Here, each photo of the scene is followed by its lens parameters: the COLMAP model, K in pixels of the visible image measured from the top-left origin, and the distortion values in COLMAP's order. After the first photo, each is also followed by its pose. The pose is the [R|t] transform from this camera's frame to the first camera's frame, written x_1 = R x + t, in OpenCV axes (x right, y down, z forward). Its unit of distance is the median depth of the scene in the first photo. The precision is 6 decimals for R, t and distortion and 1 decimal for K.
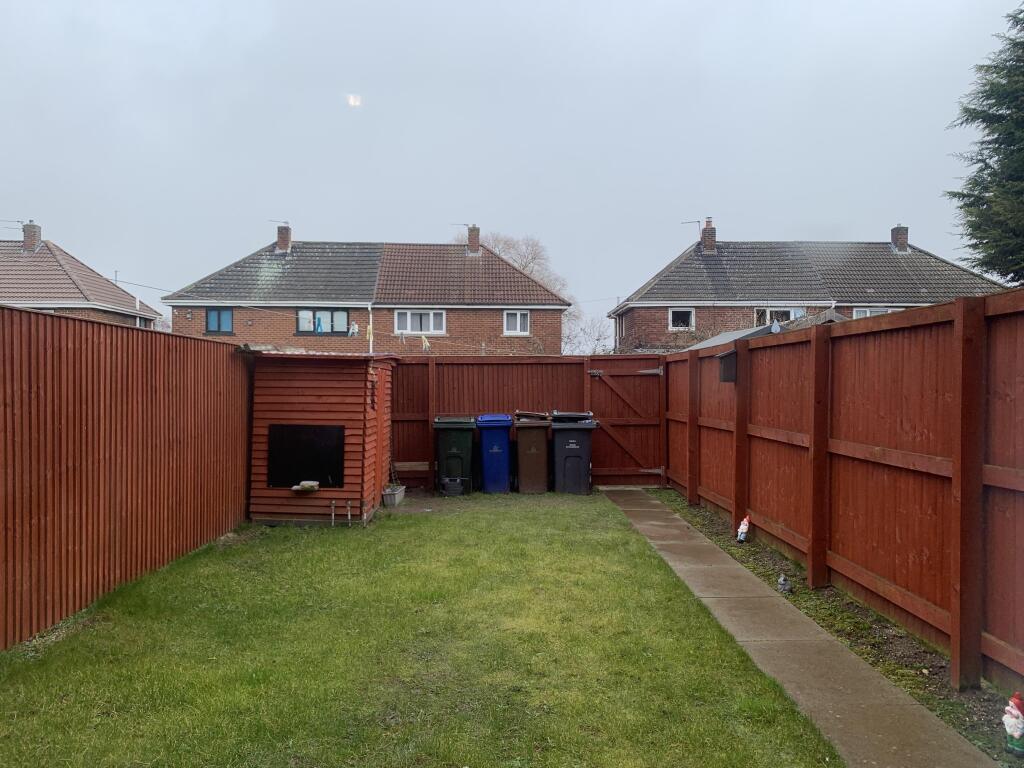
lens RADIAL K [[782.1, 0, 505.9], [0, 782.1, 382.5], [0, 0, 1]] dist [0.017186, -0.009136]
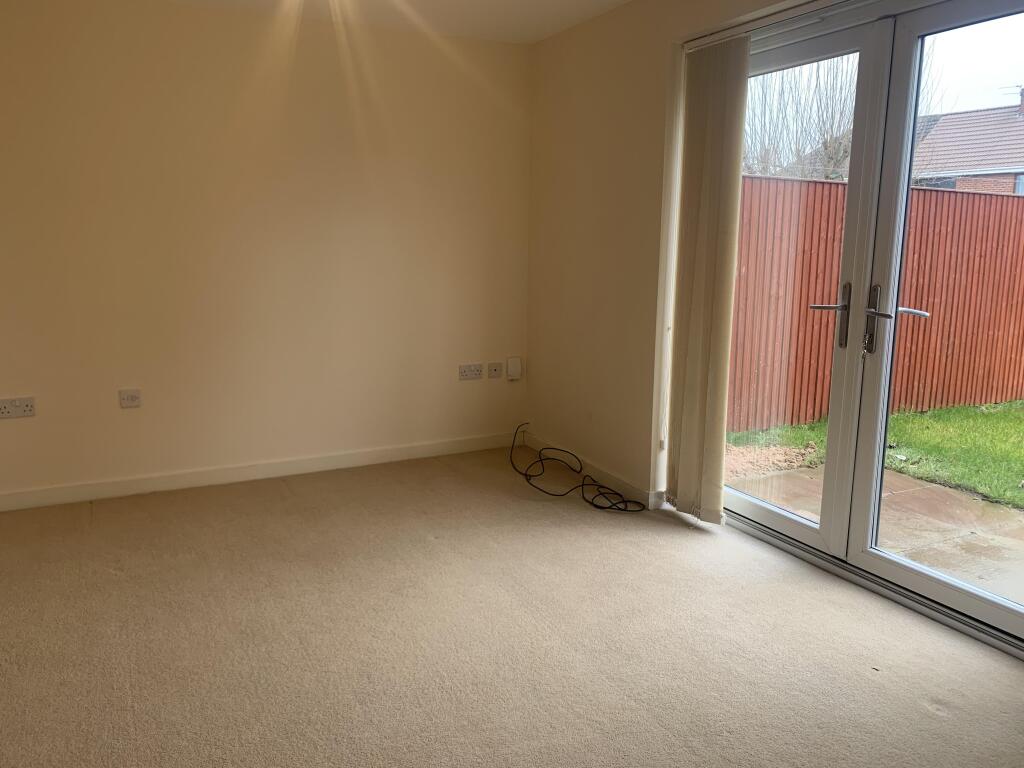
lens RADIAL K [[782.1, 0, 507.4], [0, 782.1, 383.4], [0, 0, 1]] dist [0.017186, -0.009136]
pose [[0.447997, 0.153321, -0.880790, 0.361956], [-0.010146, 0.985994, 0.166473, 0.025298], [0.893977, -0.065643, 0.443278, -0.558729]]
